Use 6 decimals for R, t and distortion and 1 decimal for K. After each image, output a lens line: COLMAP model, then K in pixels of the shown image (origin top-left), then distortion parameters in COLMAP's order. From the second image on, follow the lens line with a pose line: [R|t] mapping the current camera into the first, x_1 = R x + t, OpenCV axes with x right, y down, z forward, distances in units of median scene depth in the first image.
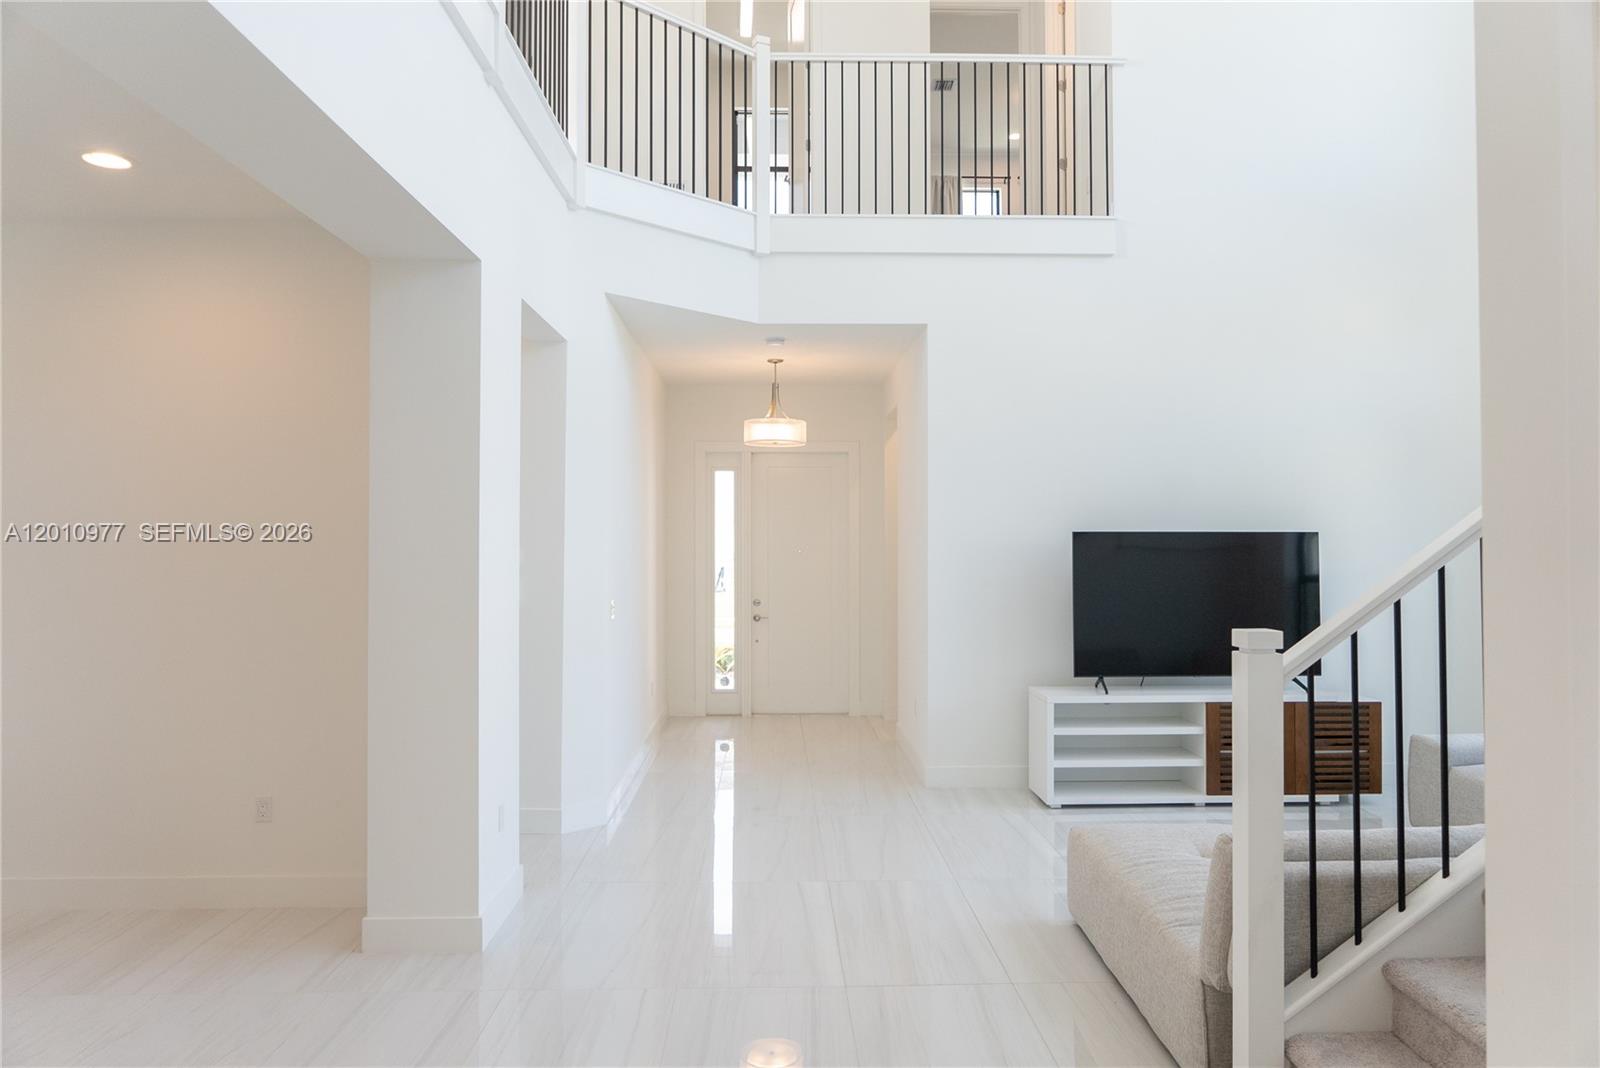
lens RADIAL K [[1078.8, 0, 800.0], [0, 1078.8, 534.0], [0, 0, 1]] dist [-0.035434, -0.000319]
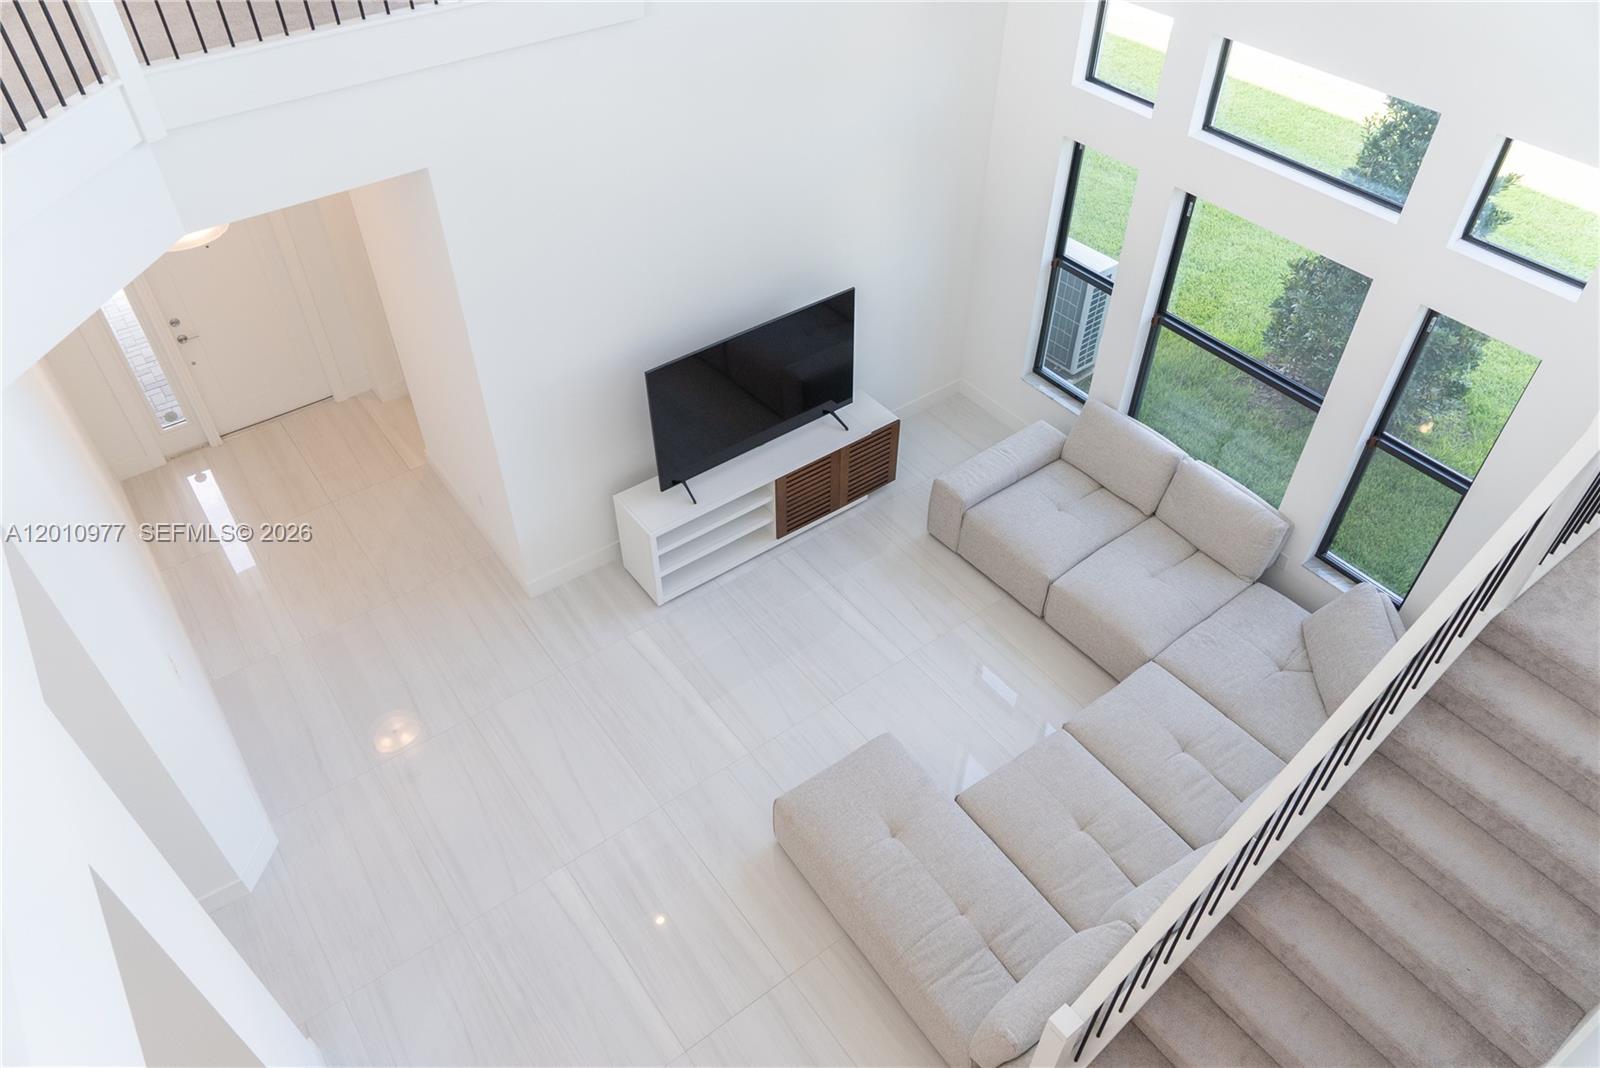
lens RADIAL K [[1101.1, 0, 800.0], [0, 1101.1, 534.0], [0, 0, 1]] dist [-0.002404, -0.001657]
pose [[0.820845, -0.395547, 0.412015, -0.081919], [0.002058, 0.723420, 0.690406, -0.534876], [-0.571147, -0.565868, 0.594629, 0.259644]]
